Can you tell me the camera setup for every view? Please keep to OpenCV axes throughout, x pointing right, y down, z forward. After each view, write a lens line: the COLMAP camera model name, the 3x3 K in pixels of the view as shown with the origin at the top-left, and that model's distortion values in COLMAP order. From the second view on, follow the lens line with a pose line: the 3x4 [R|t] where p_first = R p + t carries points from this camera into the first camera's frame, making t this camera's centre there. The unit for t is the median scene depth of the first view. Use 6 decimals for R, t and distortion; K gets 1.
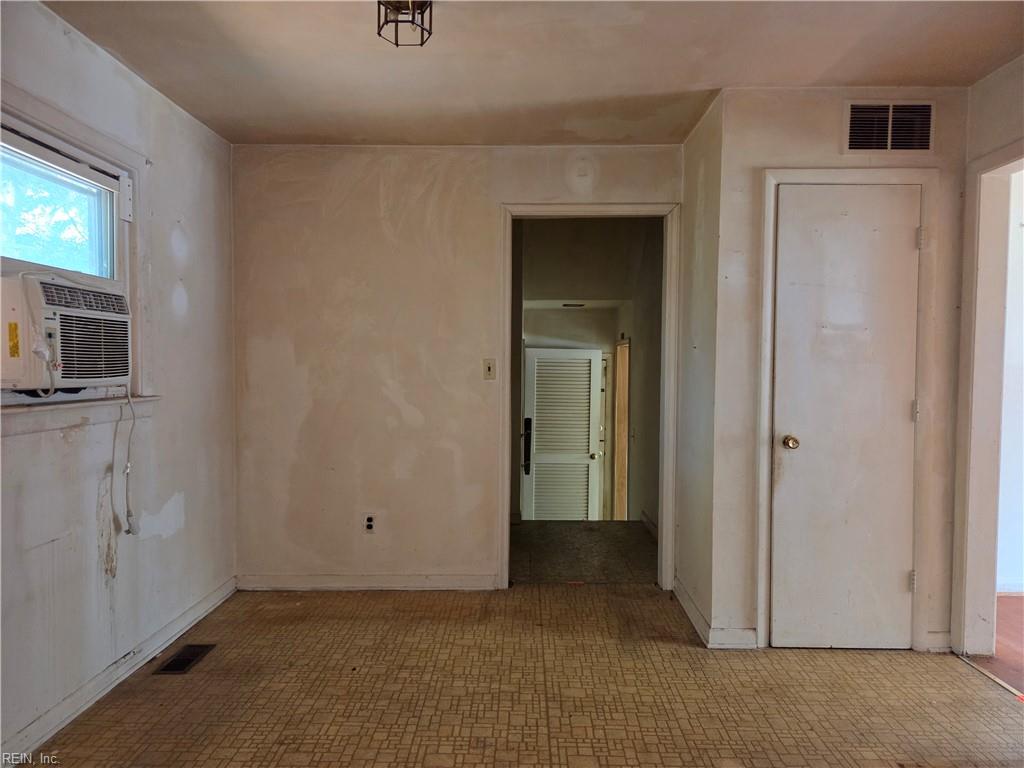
lens RADIAL K [[722.9, 0, 513.5], [0, 722.9, 389.2], [0, 0, 1]] dist [0.057373, -0.001812]
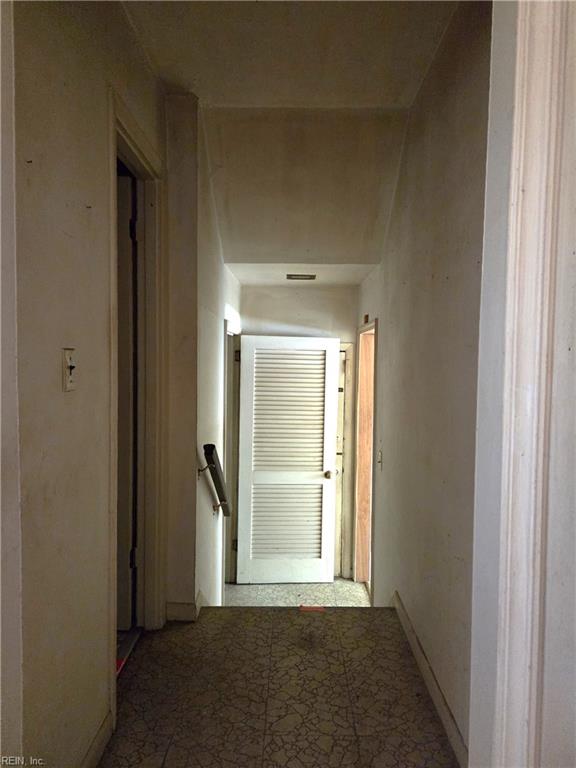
lens RADIAL K [[542.2, 0, 288.0], [0, 542.2, 384.0], [0, 0, 1]] dist [0.057373, -0.001812]
pose [[0.999989, 0.004721, 0.000814, 0.066008], [-0.004735, 0.999819, 0.018436, -0.015735], [-0.000727, -0.018439, 0.999830, 0.416960]]
